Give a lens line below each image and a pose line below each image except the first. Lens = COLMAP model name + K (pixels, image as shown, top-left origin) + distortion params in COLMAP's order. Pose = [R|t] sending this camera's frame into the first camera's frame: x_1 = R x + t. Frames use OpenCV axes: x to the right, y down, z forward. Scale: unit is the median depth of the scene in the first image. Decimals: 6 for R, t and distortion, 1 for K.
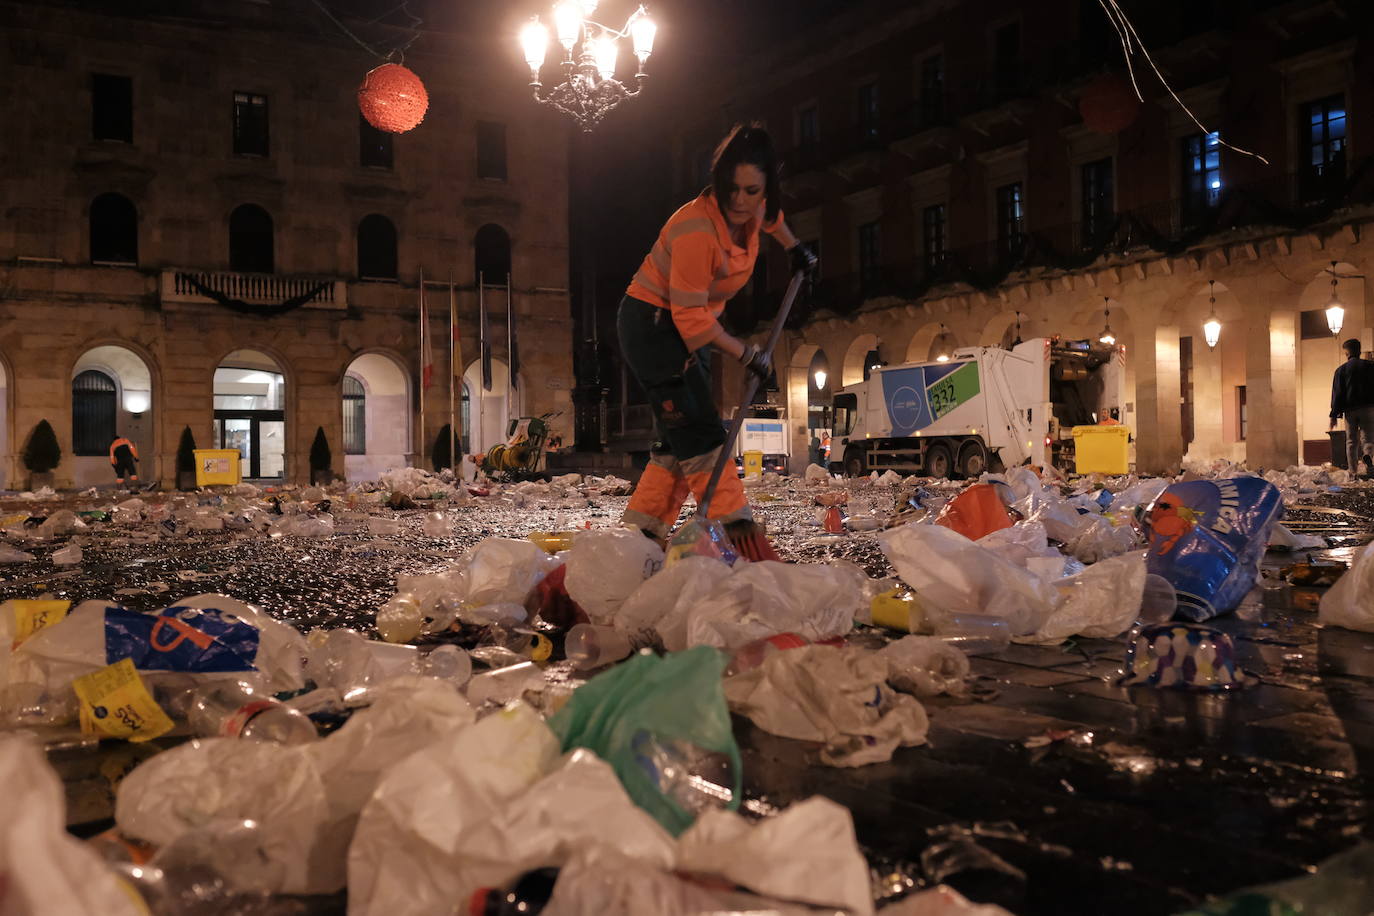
lens RADIAL K [[1381.8, 0, 687.0], [0, 1381.8, 458.0], [0, 0, 1]] dist [-0.021300, 0.055257]
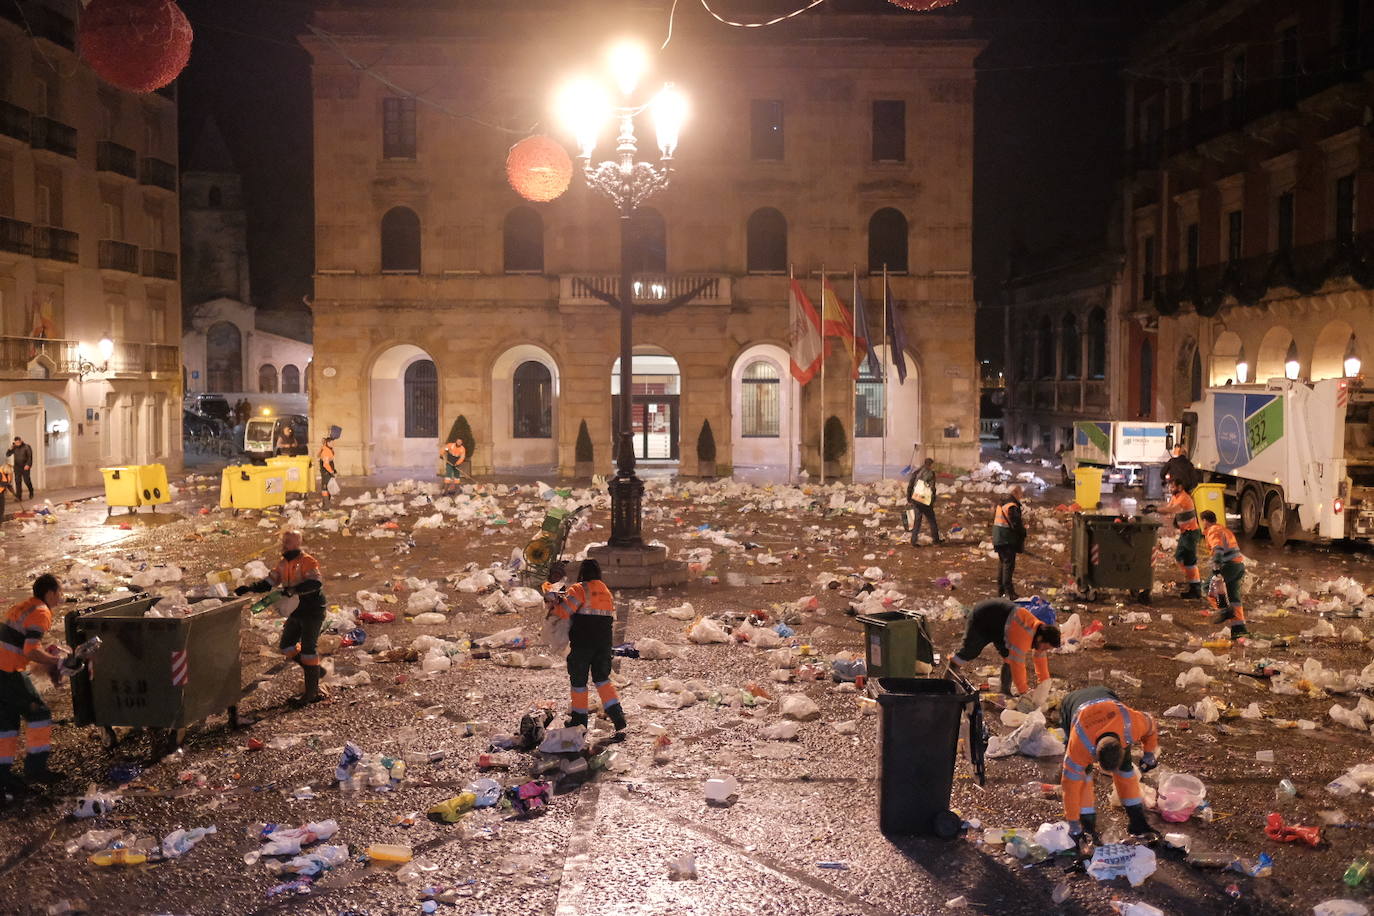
lens RADIAL K [[1381.8, 0, 687.0], [0, 1381.8, 458.0], [0, 0, 1]] dist [-0.021300, 0.055257]
pose [[0.883246, 0.037829, -0.467382, 0.220918], [-0.005250, 0.997476, 0.070812, -0.070547], [0.468881, -0.060091, 0.881215, 0.077835]]
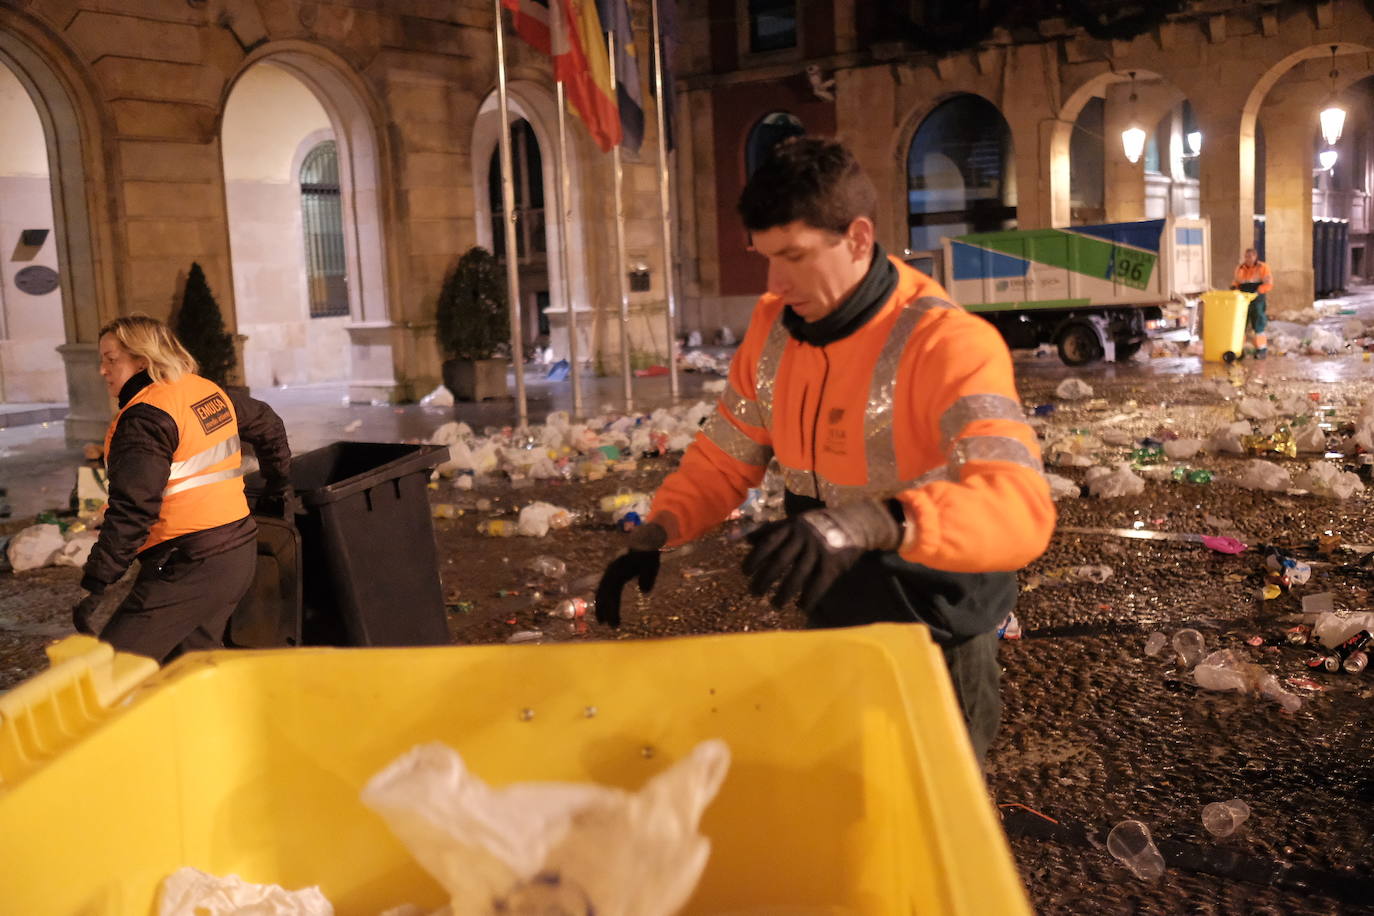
lens RADIAL K [[1379.7, 0, 687.0], [0, 1379.7, 458.0], [0, 0, 1]] dist [-0.026550, 0.049222]
pose [[0.909766, -0.086806, 0.405944, -0.313685], [0.032385, 0.989753, 0.139069, -0.019373], [-0.413856, -0.113374, 0.903255, 0.666938]]
